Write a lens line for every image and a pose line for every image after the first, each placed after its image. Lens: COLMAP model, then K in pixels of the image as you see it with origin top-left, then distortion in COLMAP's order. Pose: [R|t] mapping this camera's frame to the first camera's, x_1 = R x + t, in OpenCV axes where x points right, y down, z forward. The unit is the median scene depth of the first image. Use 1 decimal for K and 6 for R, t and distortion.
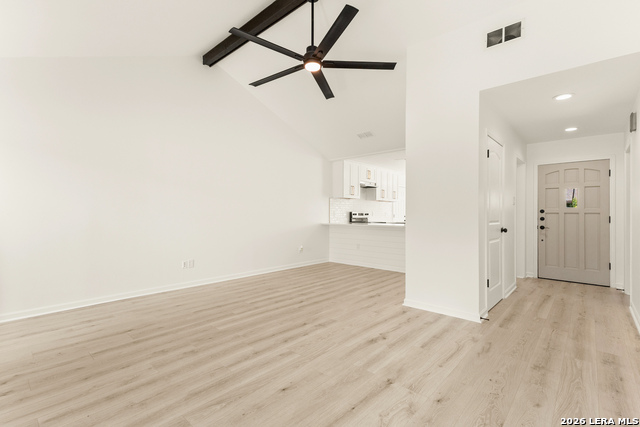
lens RADIAL K [[298.1, 0, 316.9], [0, 298.1, 210.9], [0, 0, 1]] dist [0.015139, -0.010987]
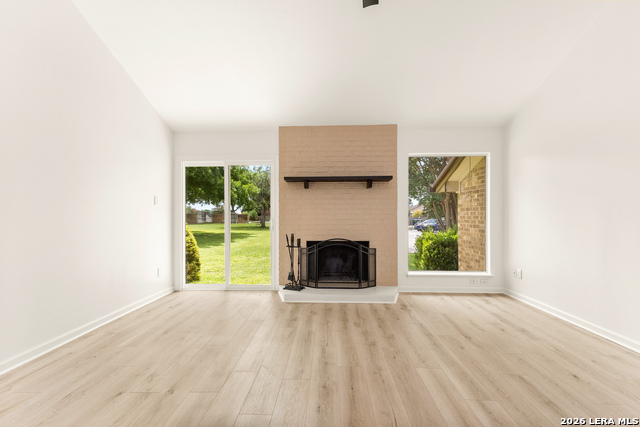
lens RADIAL K [[298.1, 0, 316.9], [0, 298.1, 210.9], [0, 0, 1]] dist [0.015139, -0.010987]
pose [[-0.759838, -0.006994, -0.650074, 0.413854], [0.002796, 0.999898, -0.014026, 0.011487], [0.650106, -0.012475, -0.759741, 1.635316]]
